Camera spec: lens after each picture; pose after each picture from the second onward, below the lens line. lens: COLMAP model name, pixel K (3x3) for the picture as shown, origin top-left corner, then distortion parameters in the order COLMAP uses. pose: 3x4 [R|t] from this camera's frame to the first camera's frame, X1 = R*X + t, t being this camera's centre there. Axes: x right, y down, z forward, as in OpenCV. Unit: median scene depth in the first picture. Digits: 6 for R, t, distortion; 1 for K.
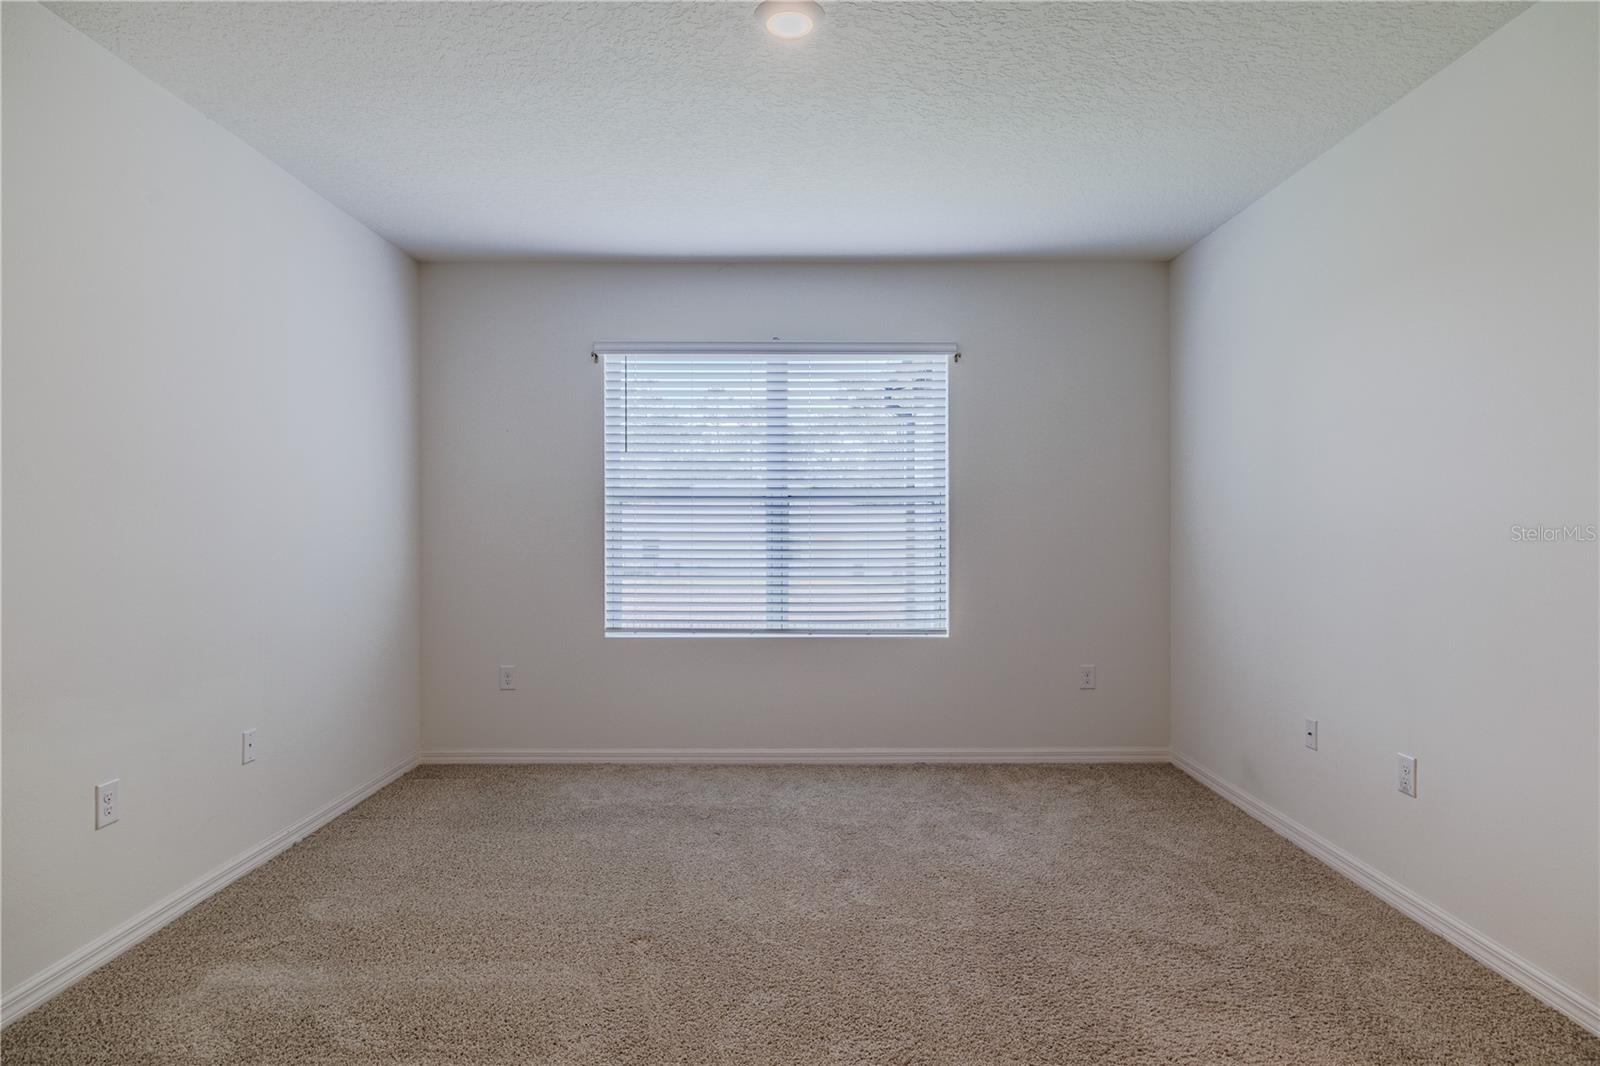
lens RADIAL K [[834.1, 0, 800.8], [0, 834.1, 526.0], [0, 0, 1]] dist [0.002421, -0.000420]
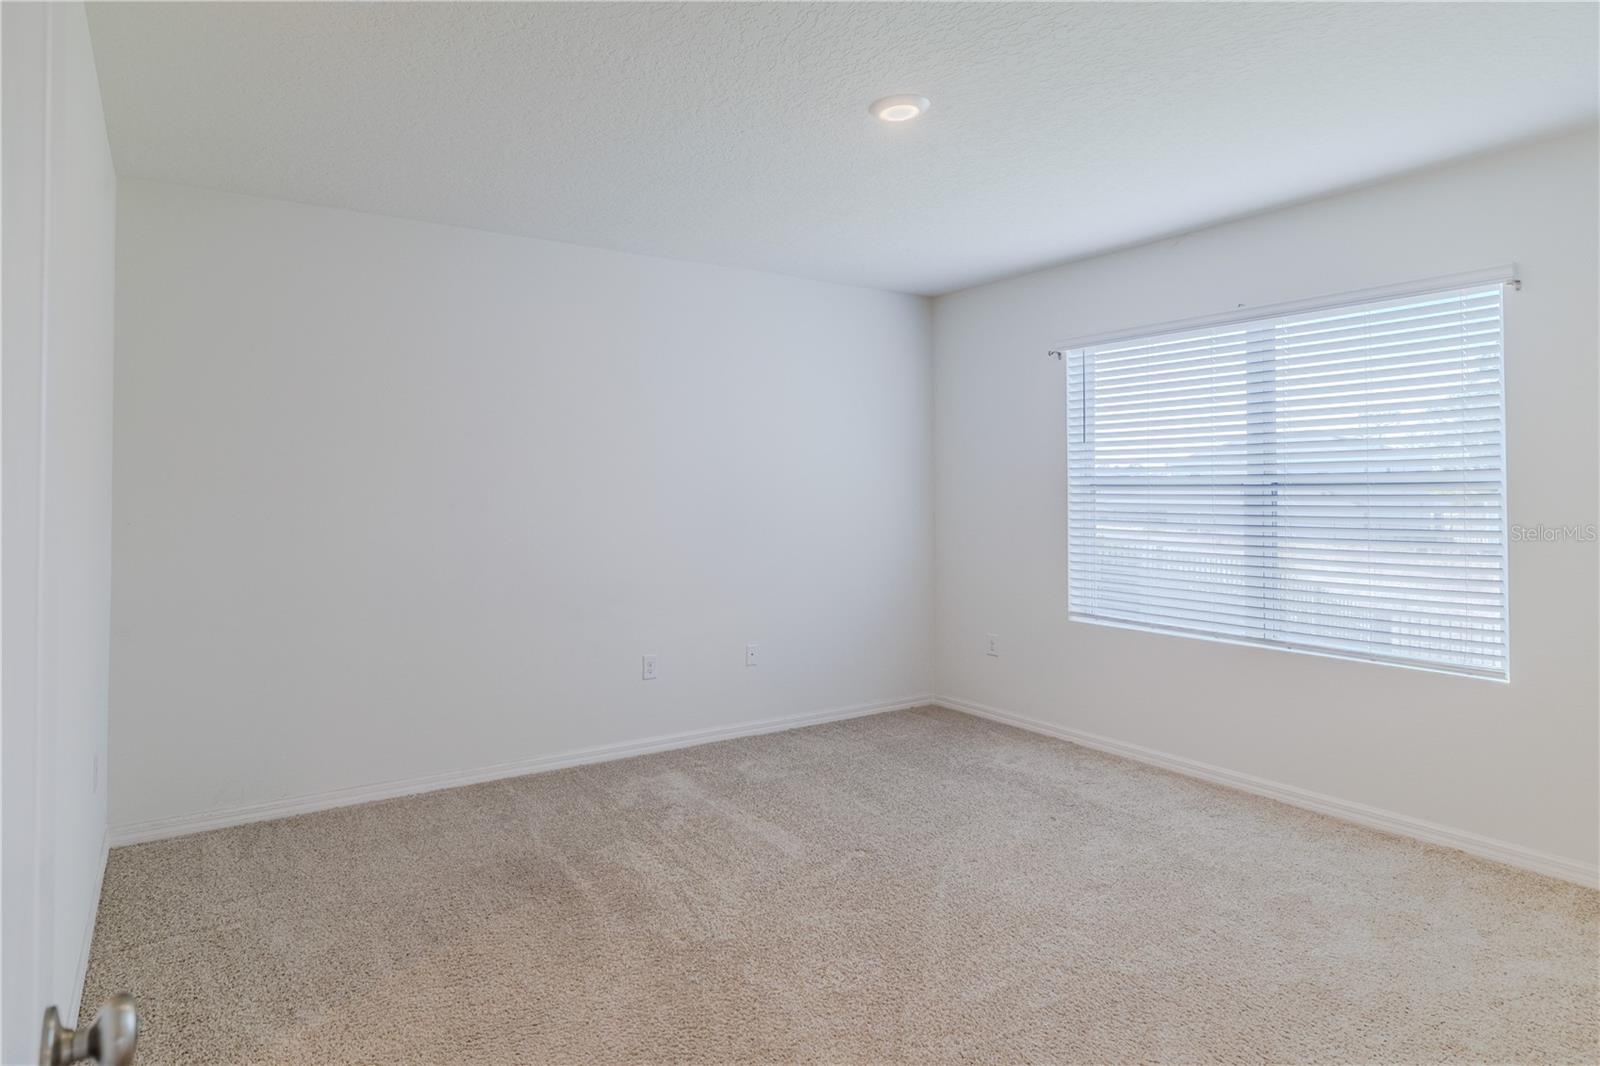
lens RADIAL K [[901.5, 0, 798.8], [0, 901.5, 486.5], [0, 0, 1]] dist [-0.000199, -0.000632]
pose [[0.558410, 0.001793, -0.829563, 0.517038], [-0.004732, 0.999988, -0.001024, -0.031993], [0.829552, 0.004497, 0.558412, 0.089678]]
